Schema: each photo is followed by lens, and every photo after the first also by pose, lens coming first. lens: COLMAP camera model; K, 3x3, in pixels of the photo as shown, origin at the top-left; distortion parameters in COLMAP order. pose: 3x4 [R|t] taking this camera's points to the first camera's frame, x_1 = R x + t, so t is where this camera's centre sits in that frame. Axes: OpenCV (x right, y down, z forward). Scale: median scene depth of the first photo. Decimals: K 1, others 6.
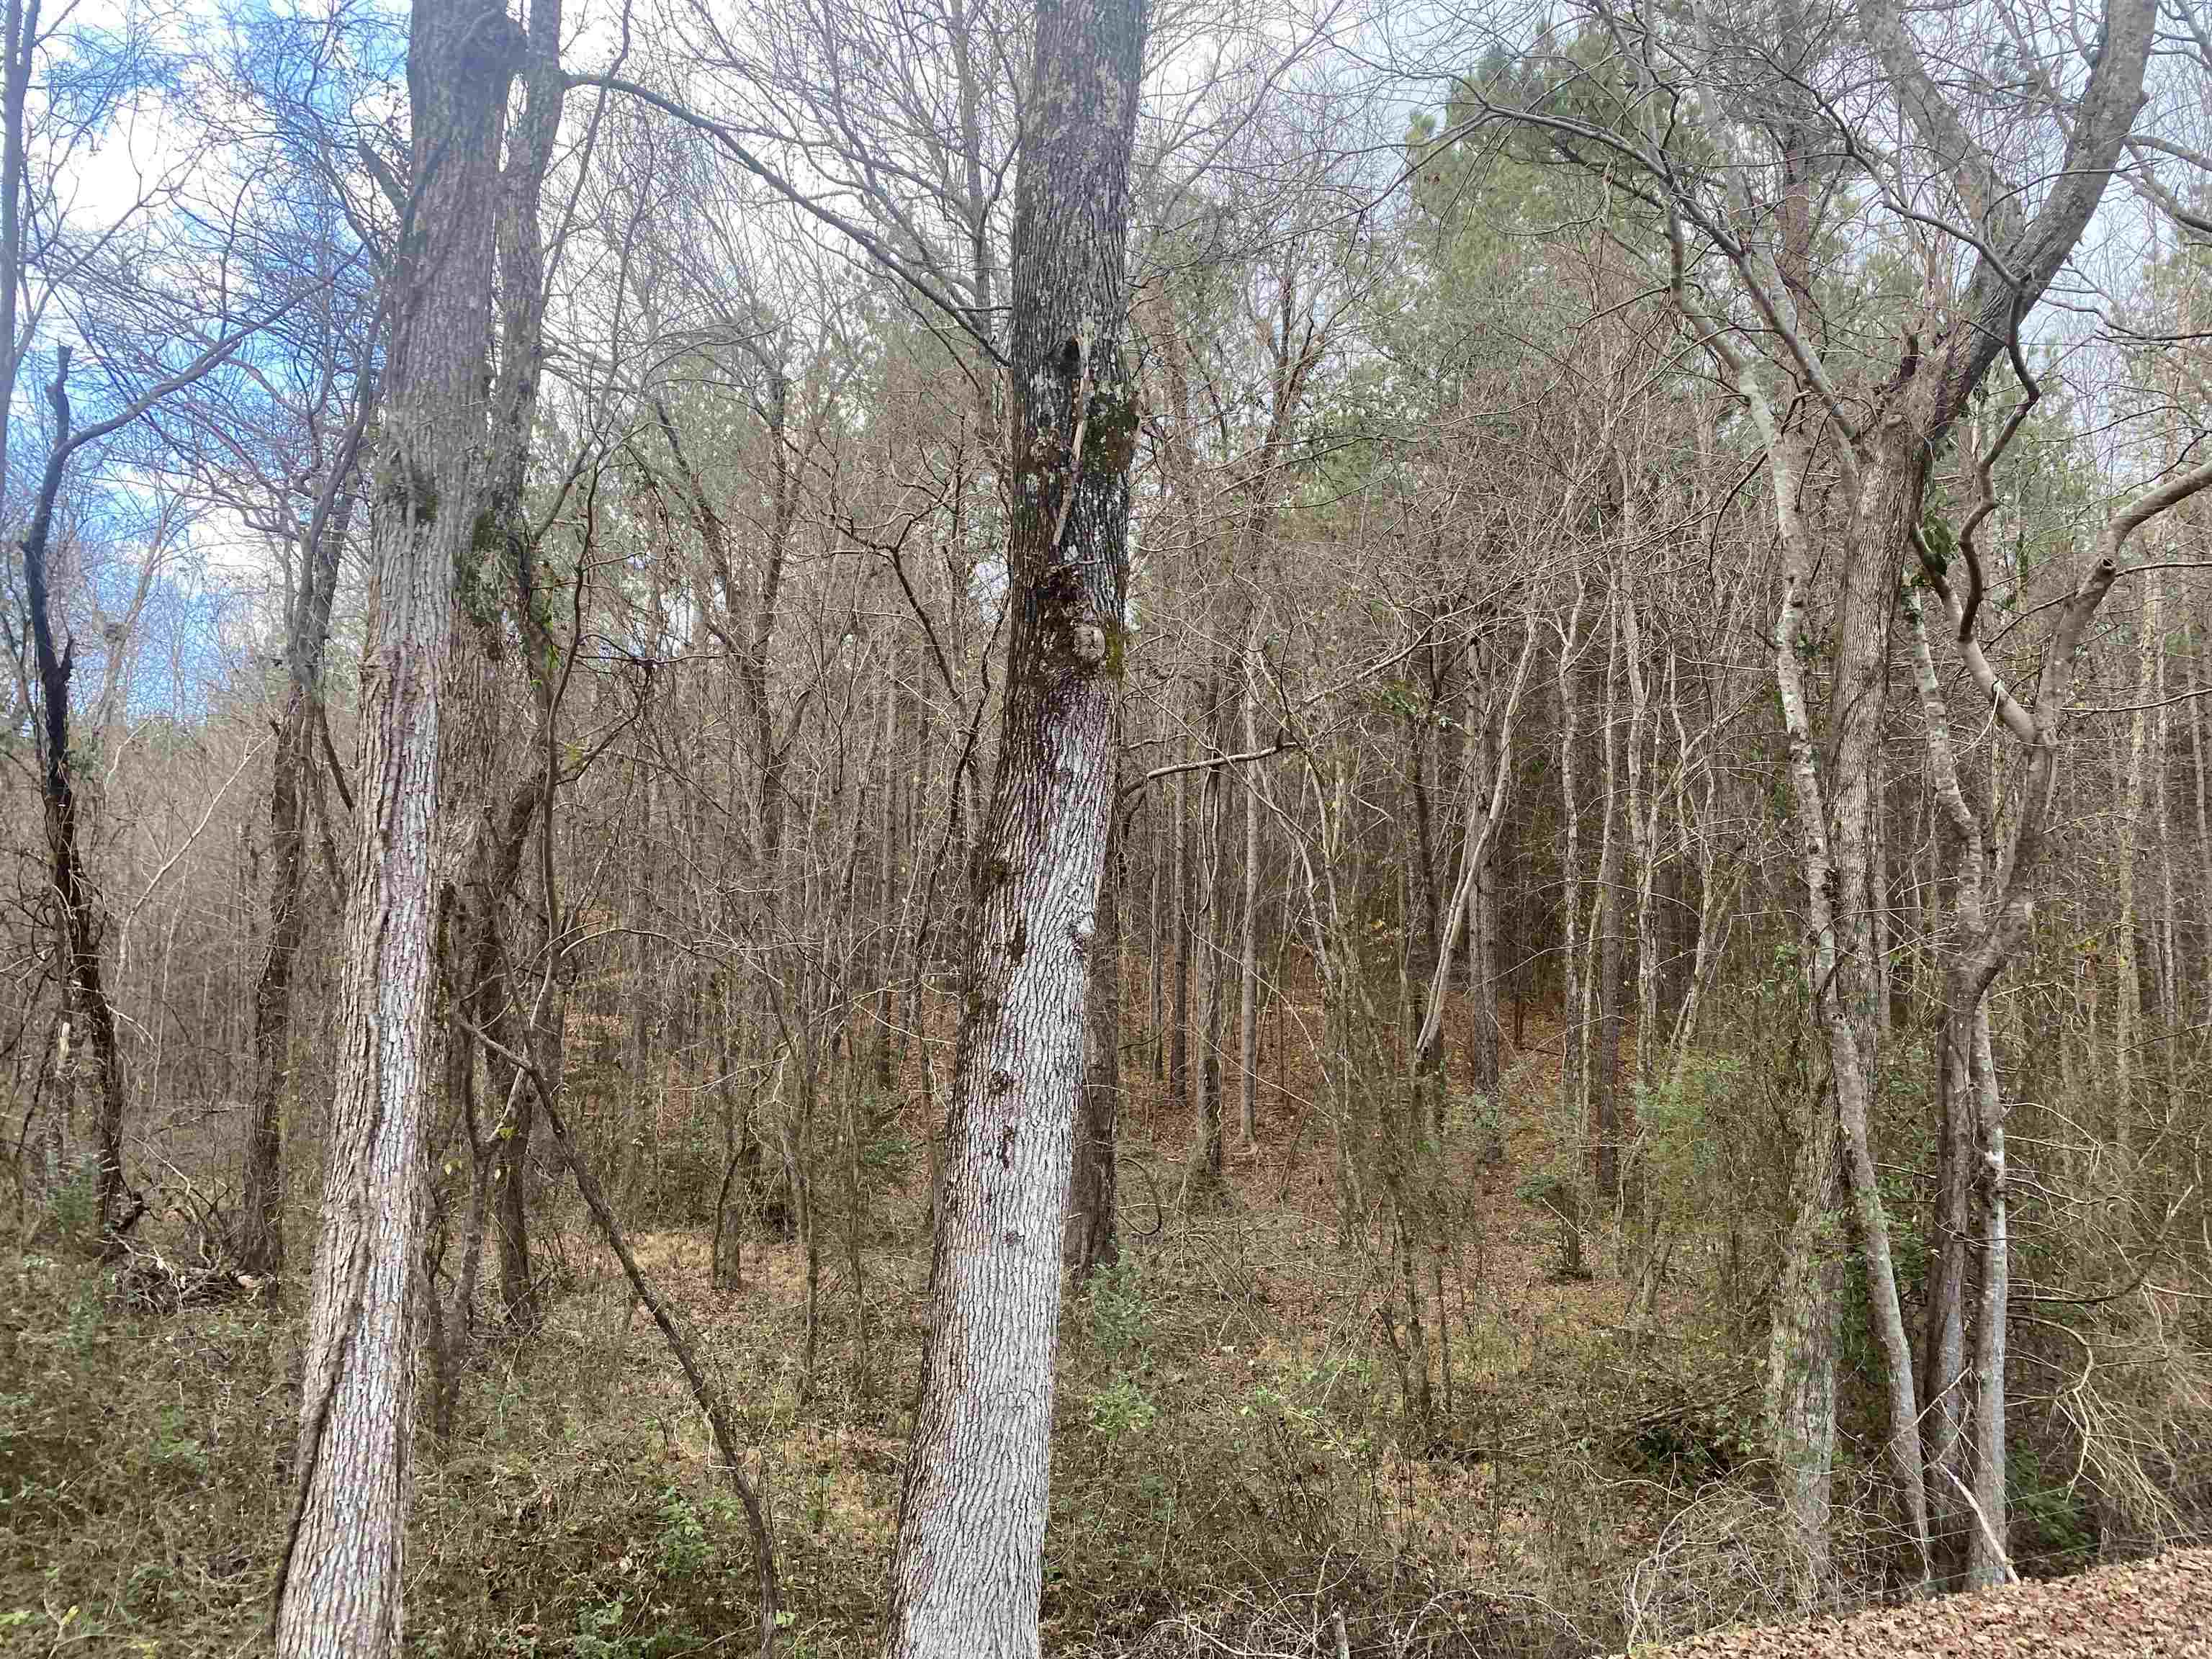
lens RADIAL K [[1653.9, 0, 1099.6], [0, 1653.9, 808.4], [0, 0, 1]] dist [0.083914, -0.107392]
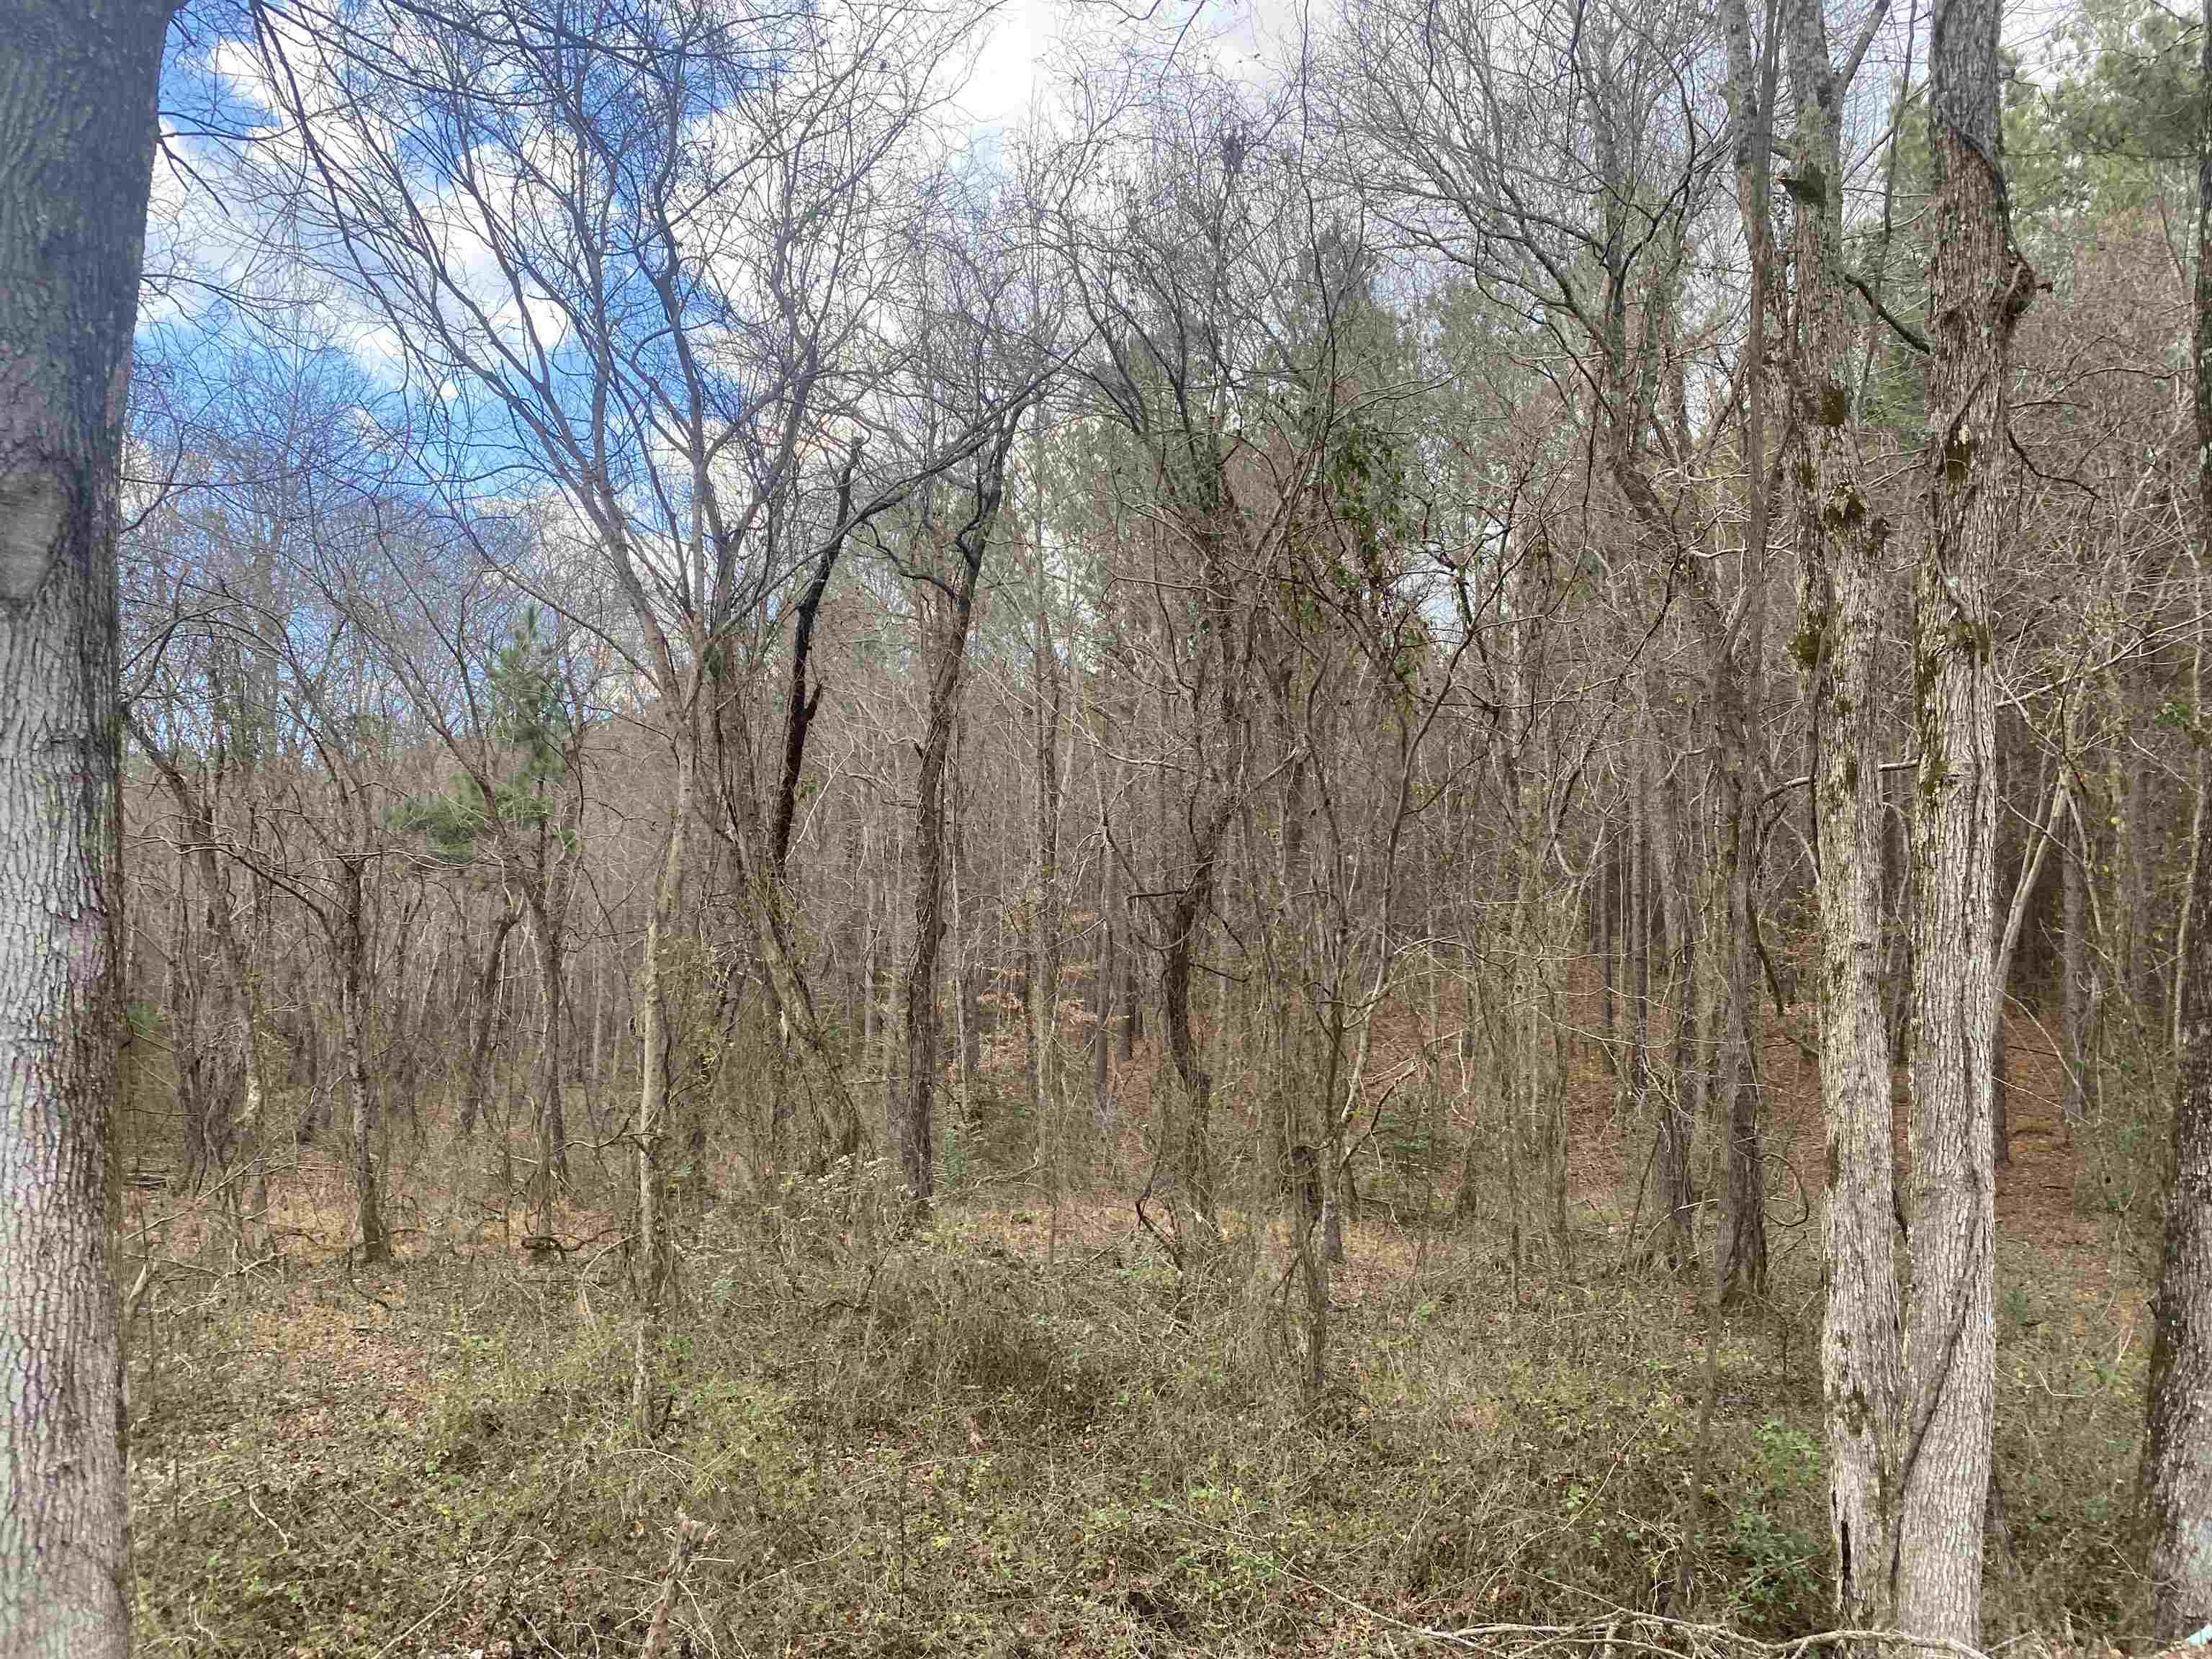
lens RADIAL K [[1672.9, 0, 1098.3], [0, 1672.9, 831.0], [0, 0, 1]] dist [0.010048, -0.000304]
pose [[0.985342, -0.010183, -0.170284, -0.659717], [0.013868, 0.999694, 0.020464, -0.058357], [0.170023, -0.022526, 0.985183, -0.319930]]
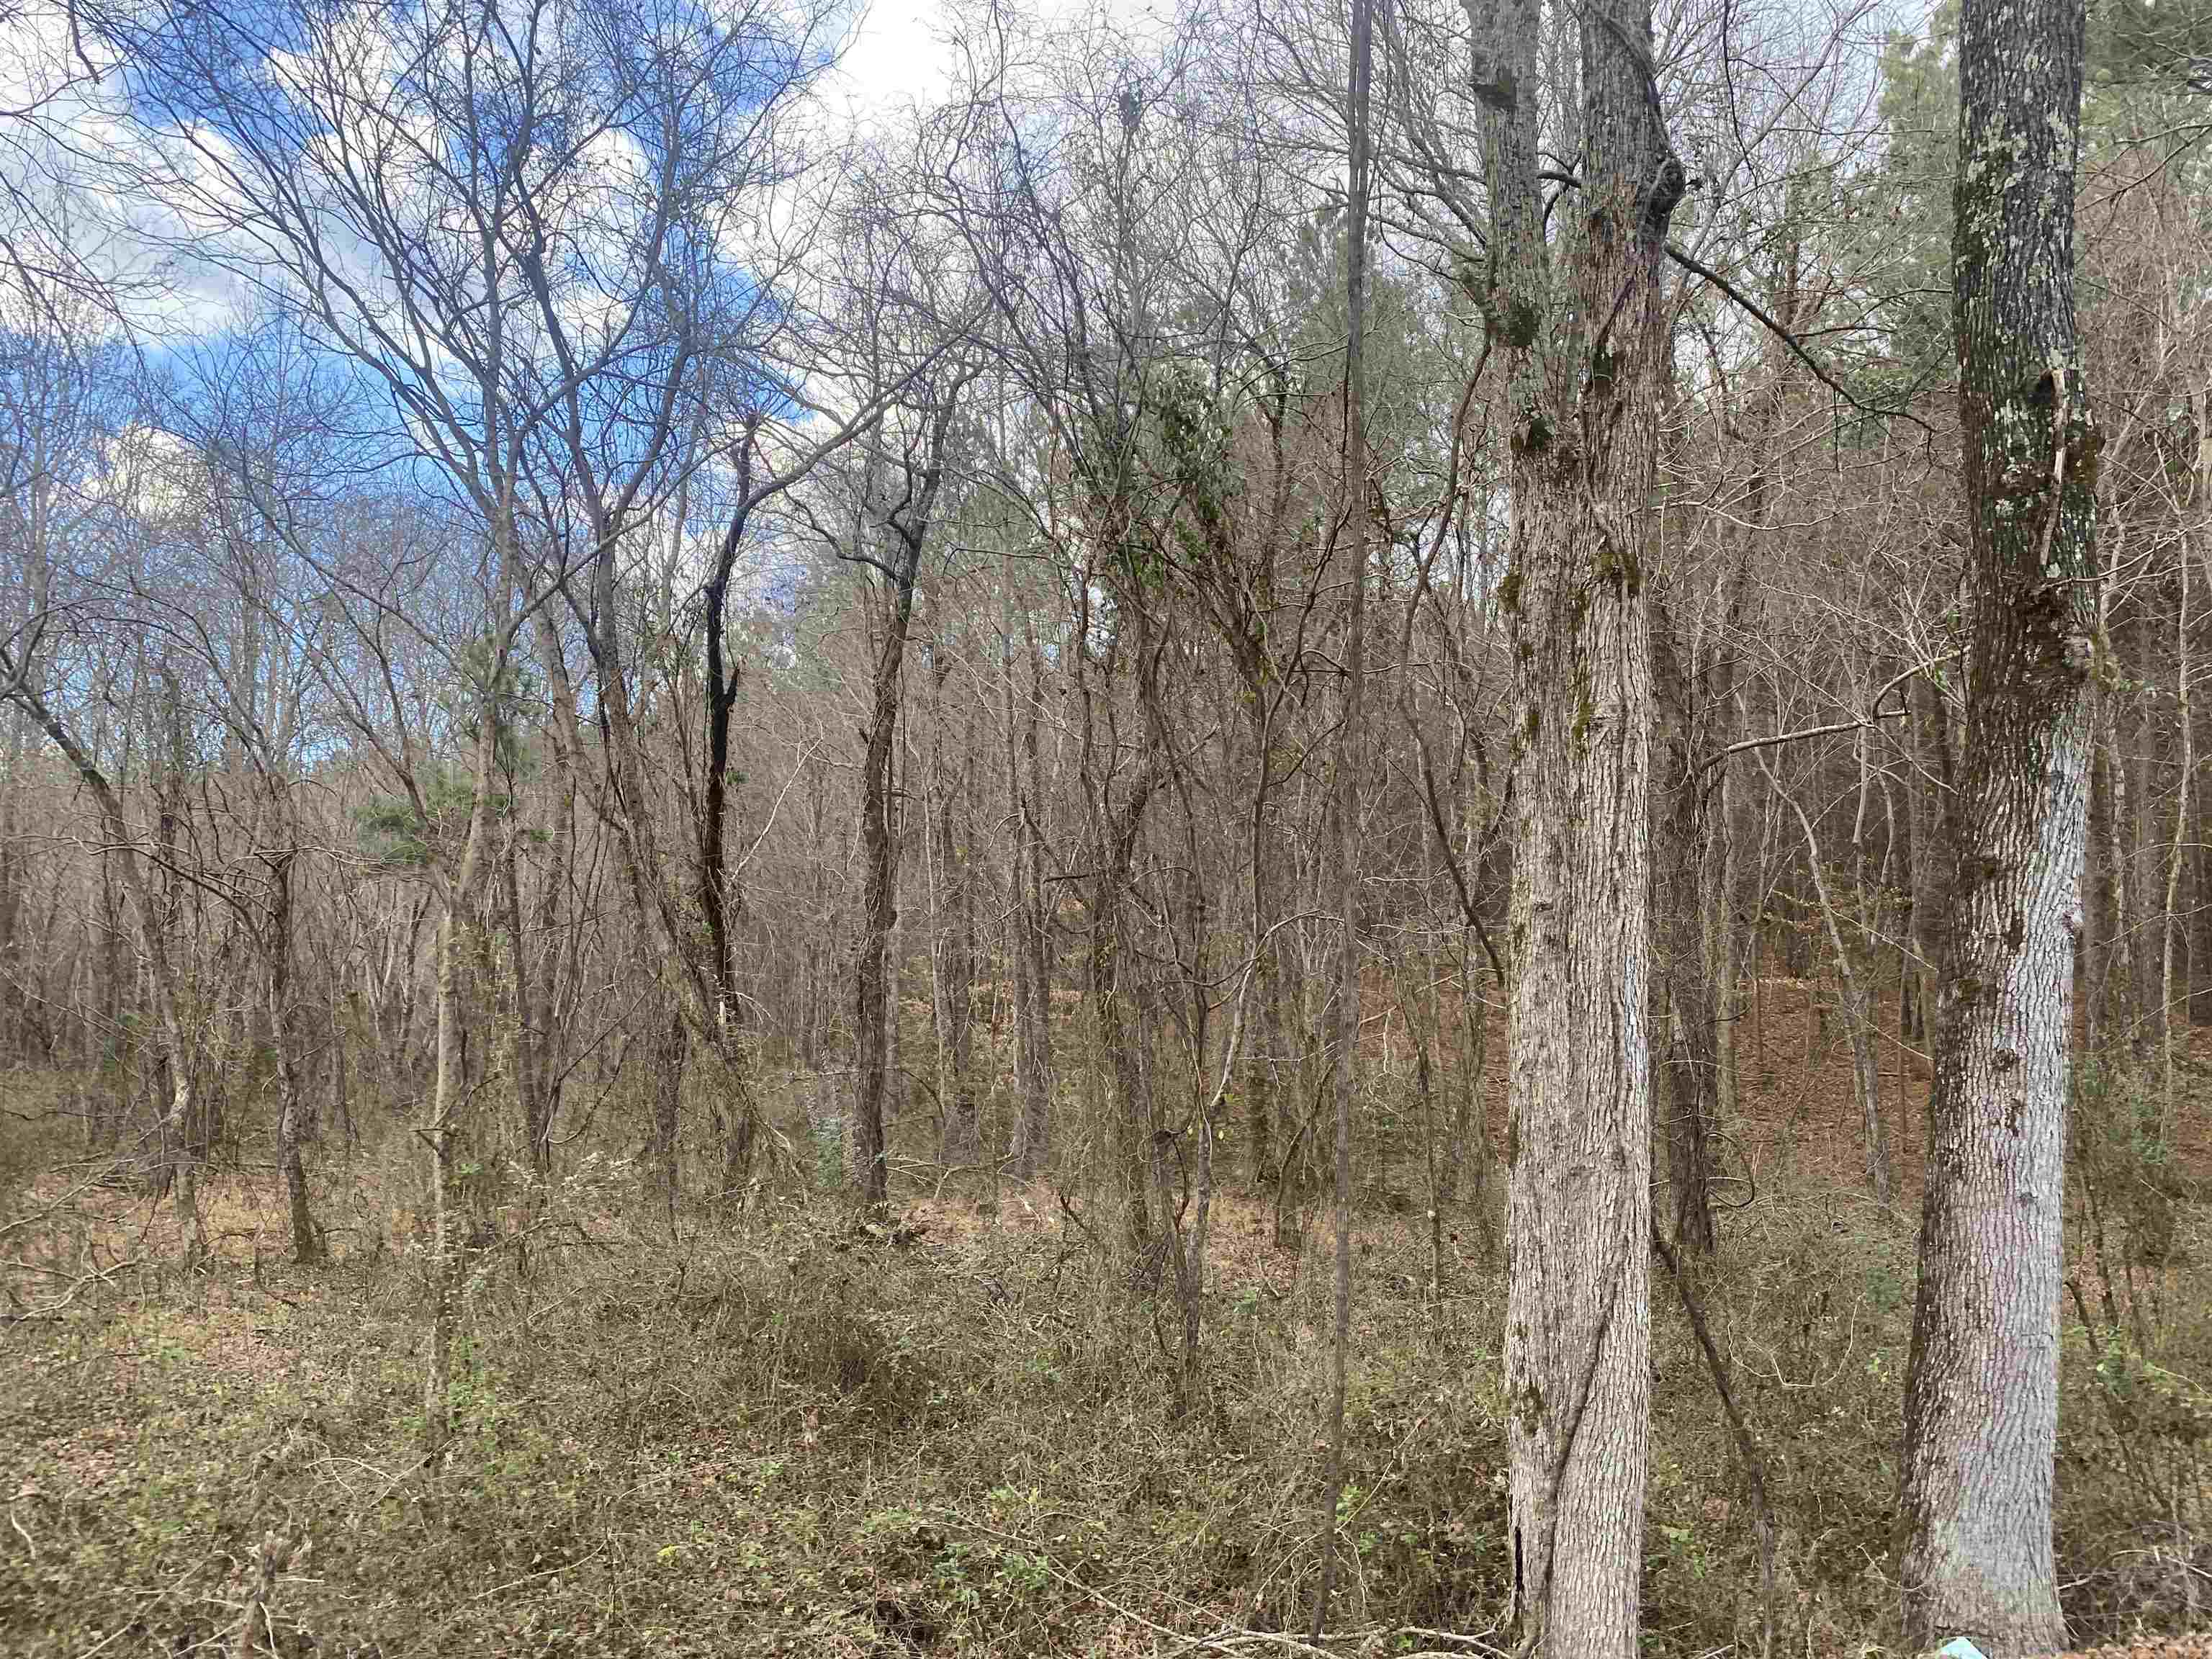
lens RADIAL K [[1680.4, 0, 1106.0], [0, 1680.4, 829.5], [0, 0, 1]] dist [0.012813, -0.011726]
pose [[0.979010, -0.028574, -0.201801, -0.407893], [0.034447, 0.999077, 0.025651, -0.035906], [0.200881, -0.032064, 0.979091, -0.205598]]
